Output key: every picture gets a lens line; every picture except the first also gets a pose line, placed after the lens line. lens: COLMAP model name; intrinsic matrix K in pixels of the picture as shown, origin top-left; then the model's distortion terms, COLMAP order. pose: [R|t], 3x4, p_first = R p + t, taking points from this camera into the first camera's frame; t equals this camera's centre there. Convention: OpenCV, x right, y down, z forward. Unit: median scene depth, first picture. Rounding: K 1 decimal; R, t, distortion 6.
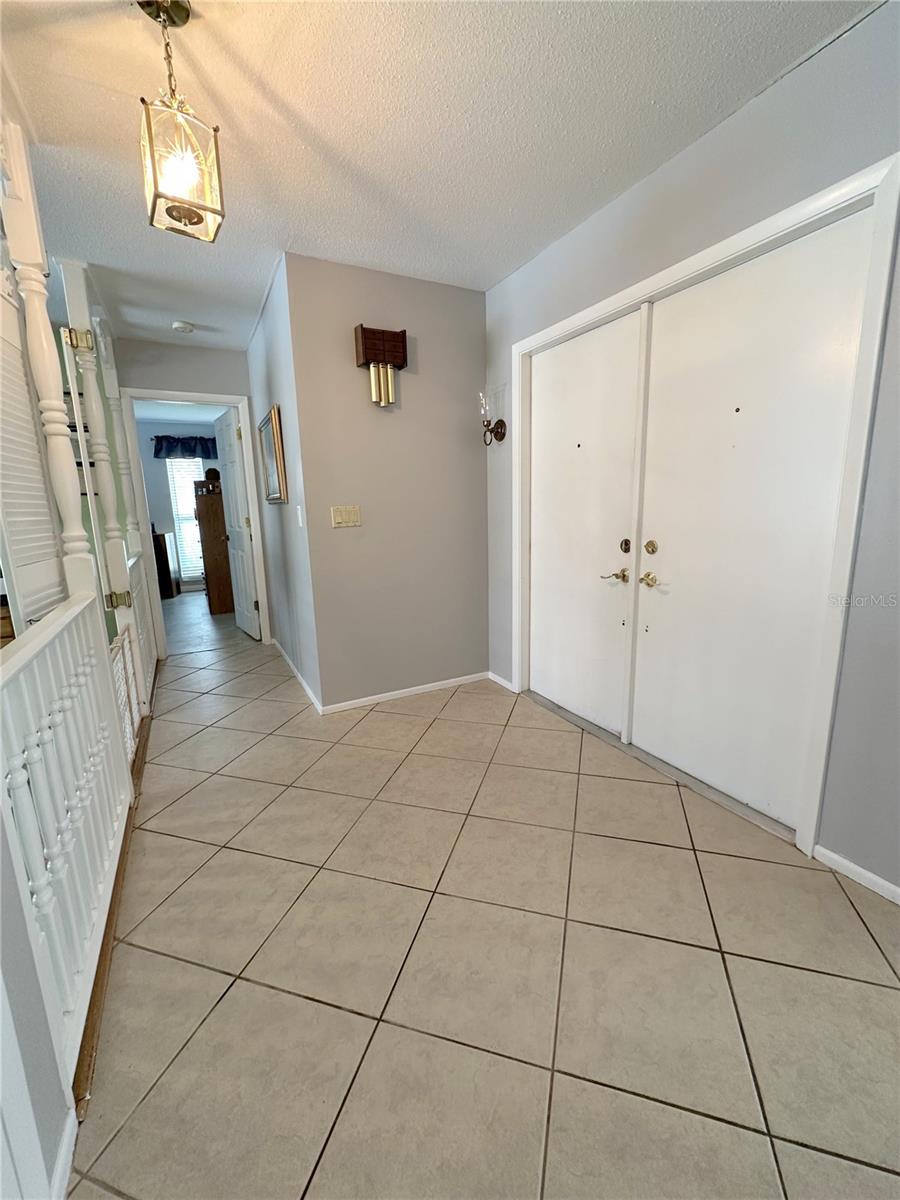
lens RADIAL K [[484.0, 0, 451.6], [0, 484.0, 595.3], [0, 0, 1]] dist [-0.000845, 0.000742]
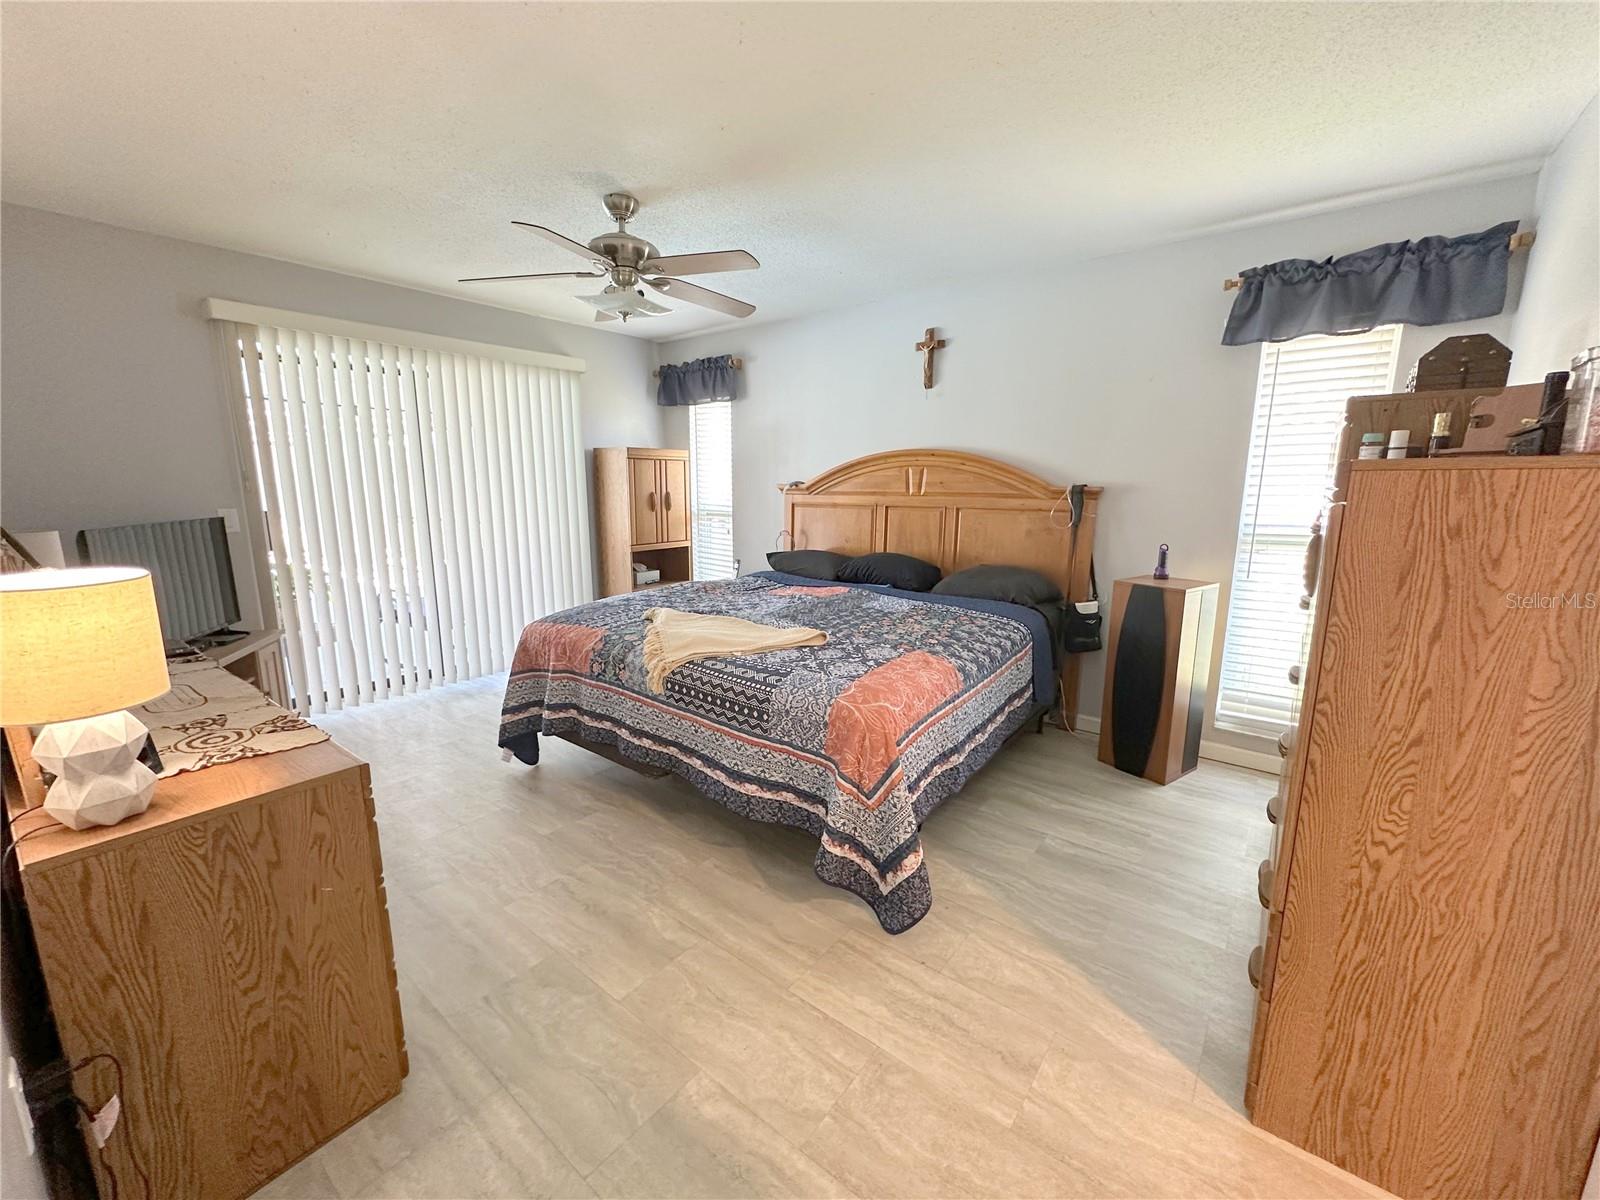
lens RADIAL K [[645.3, 0, 800.0], [0, 645.3, 600.0], [0, 0, 1]] dist [-0.000845, 0.000742]
pose [[0.401945, 0.194148, -0.894845, -0.312417], [-0.189198, 0.973784, 0.126291, -0.121487], [0.895904, 0.118541, 0.428140, 0.585577]]
